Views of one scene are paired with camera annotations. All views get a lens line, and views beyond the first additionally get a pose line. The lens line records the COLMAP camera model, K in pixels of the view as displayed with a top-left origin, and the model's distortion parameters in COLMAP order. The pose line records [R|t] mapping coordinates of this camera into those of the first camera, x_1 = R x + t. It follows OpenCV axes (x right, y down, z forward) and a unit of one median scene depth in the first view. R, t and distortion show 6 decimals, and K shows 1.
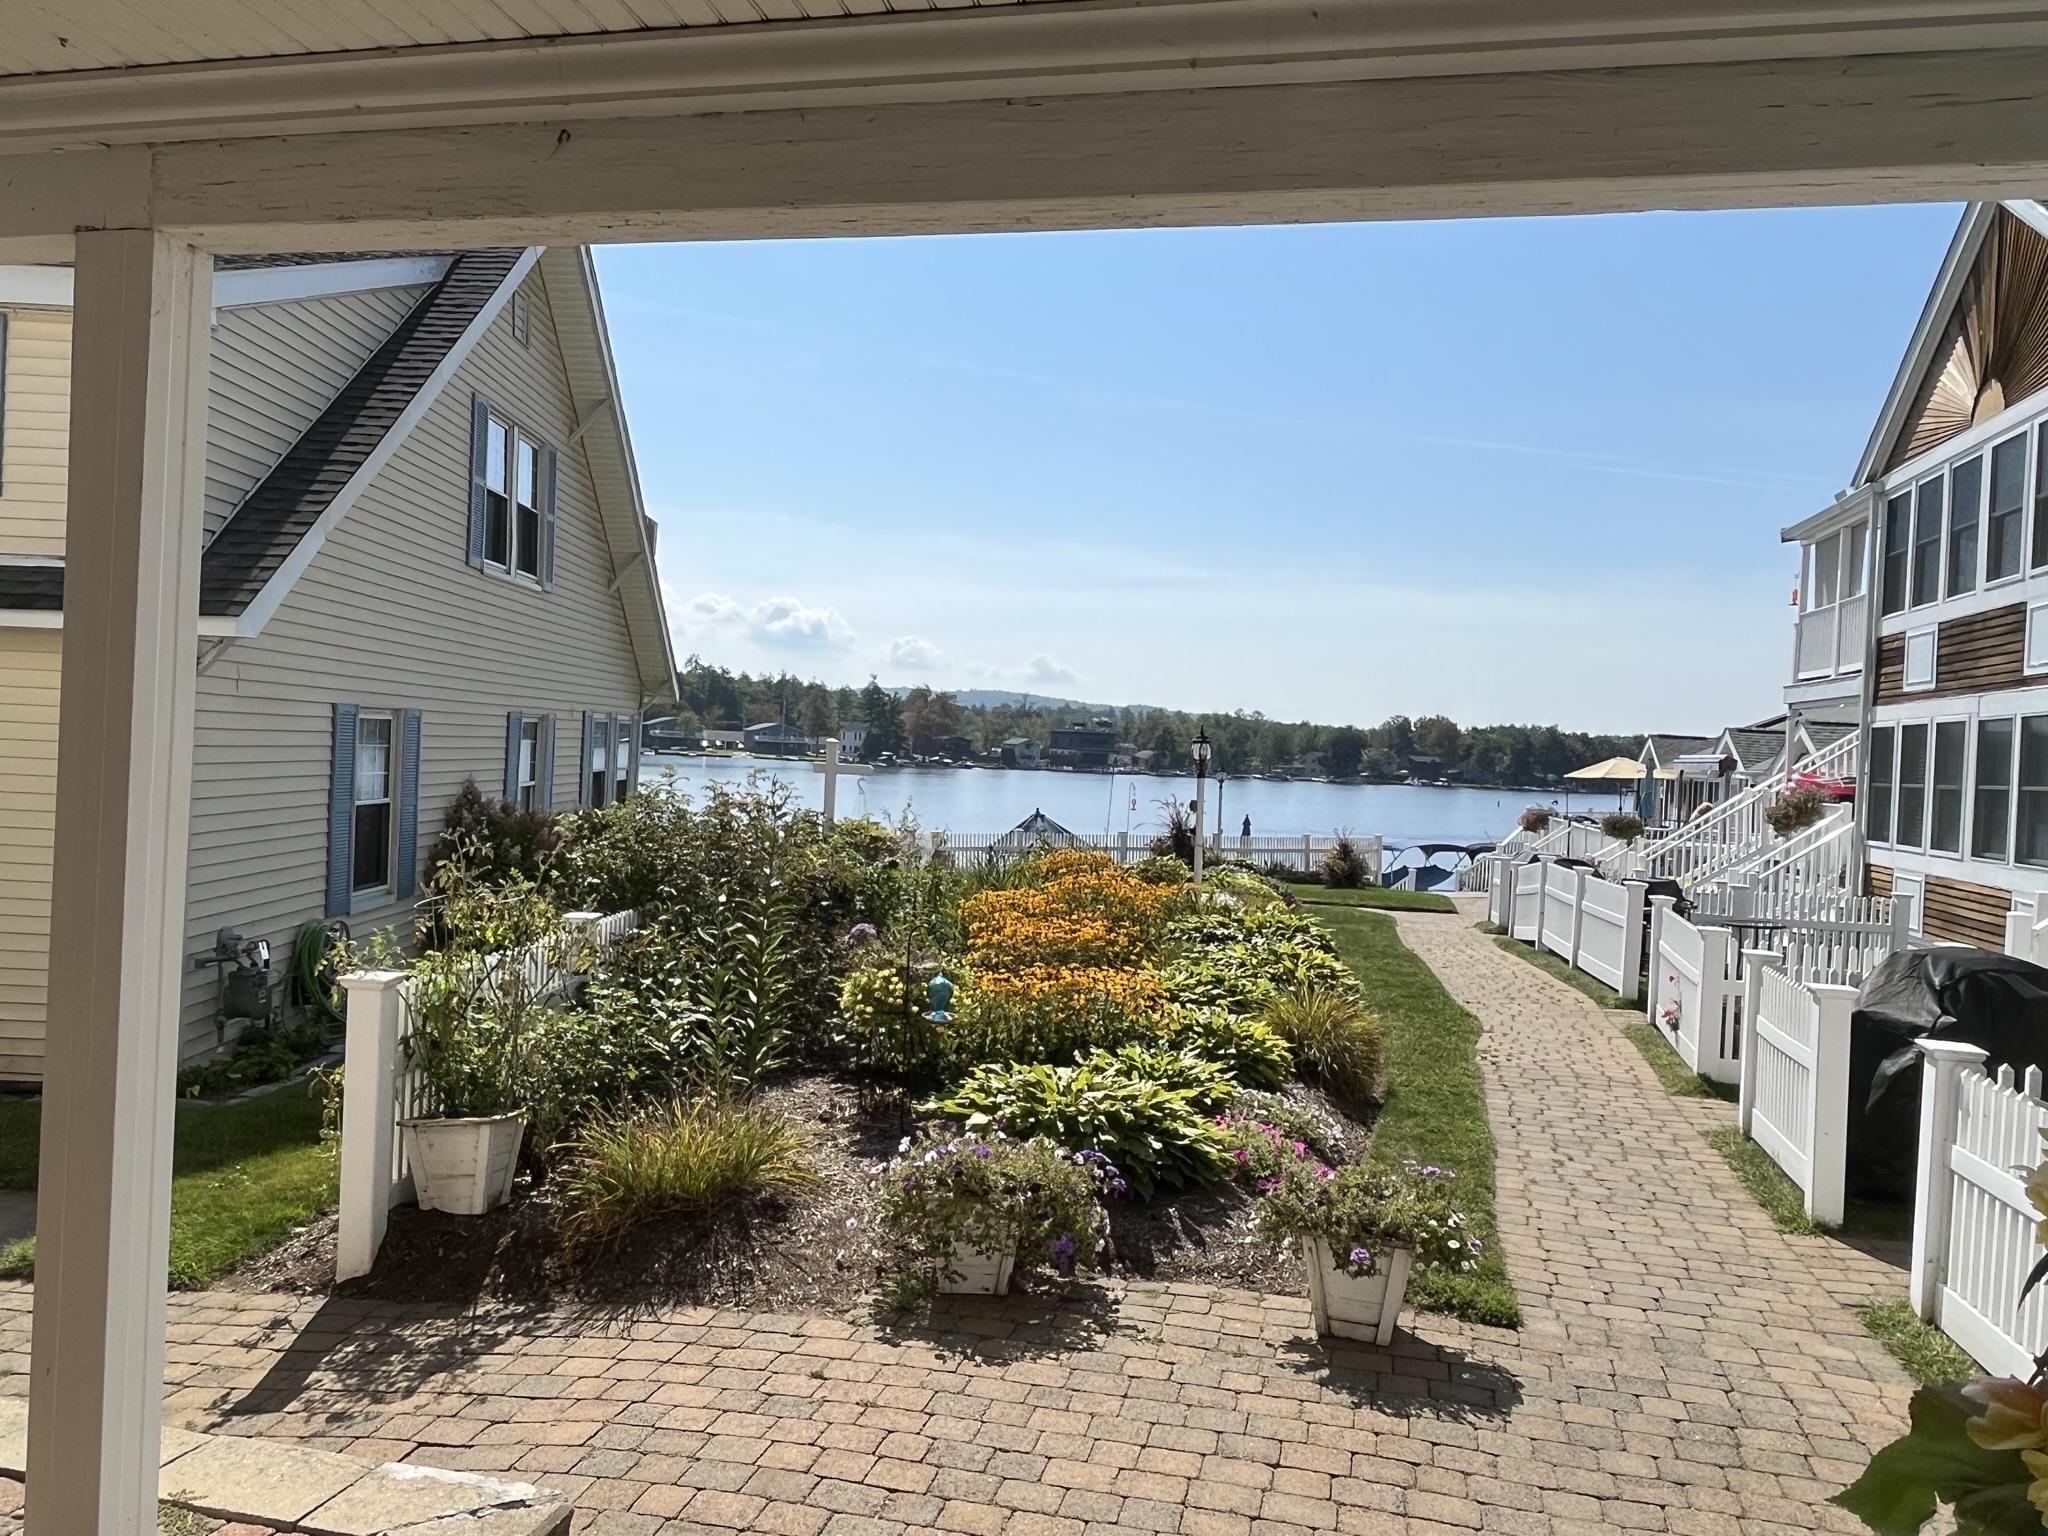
lens RADIAL K [[1496.8, 0, 999.4], [0, 1496.8, 765.9], [0, 0, 1]] dist [-0.001825, -0.001125]
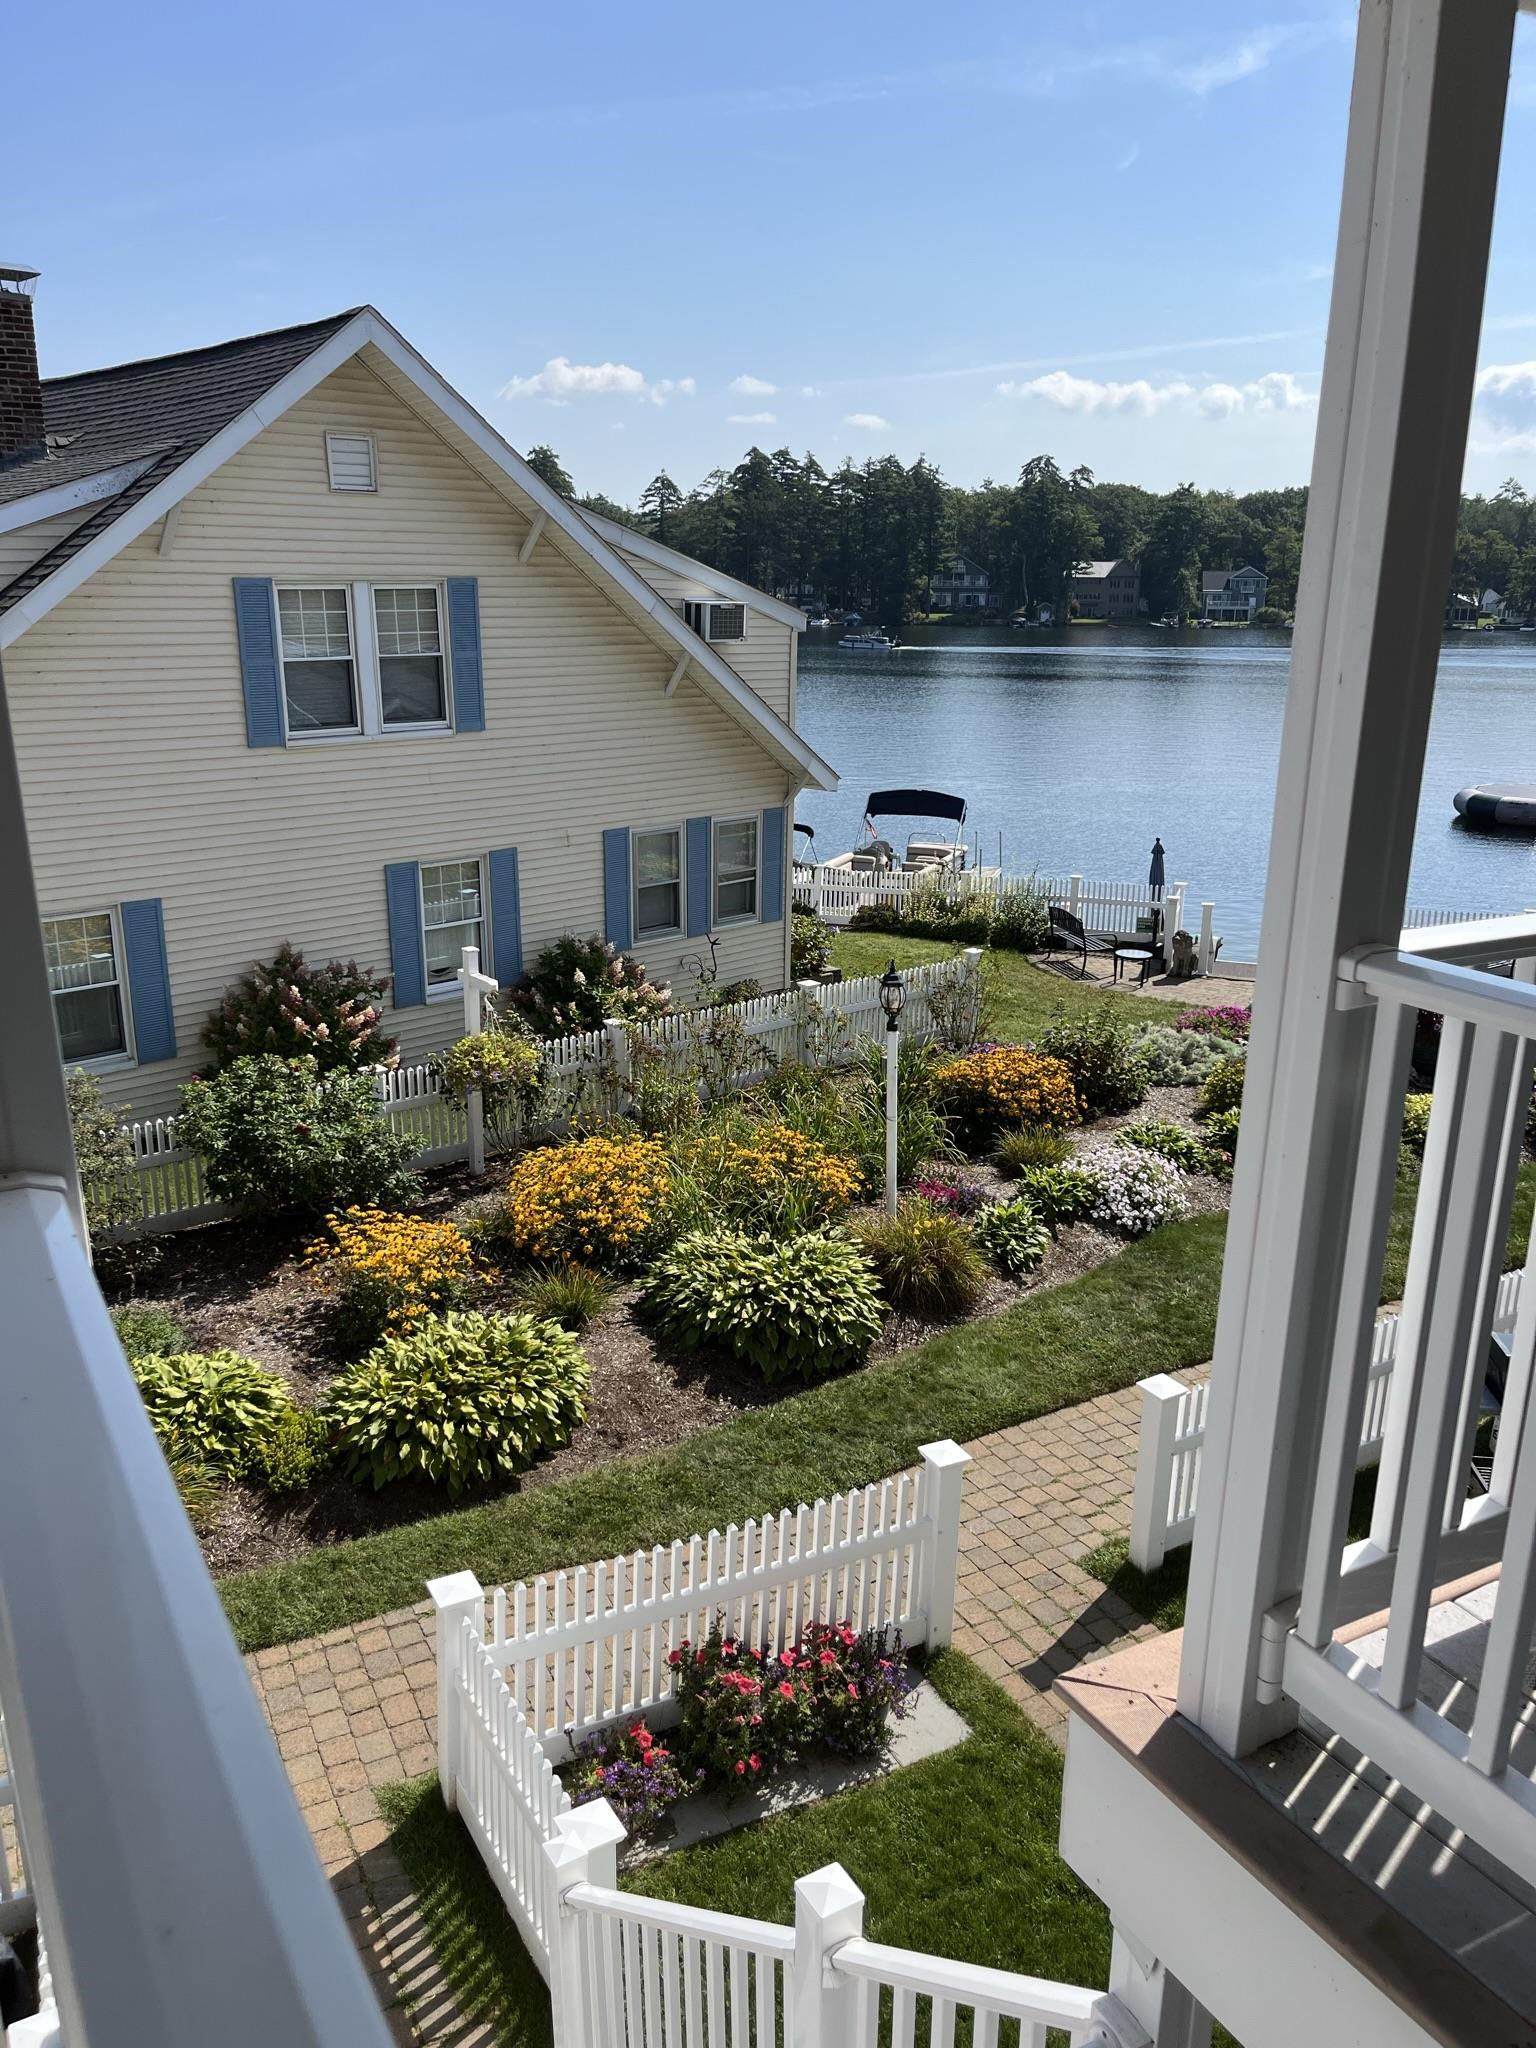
lens RADIAL K [[1549.0, 0, 735.4], [0, 1549.0, 1036.0], [0, 0, 1]] dist [0.053816, -0.061290]
pose [[0.665471, 0.160686, -0.728923, 0.290824], [0.022113, 0.971881, 0.234432, -0.076252], [0.746096, -0.172126, 0.643205, 0.204876]]
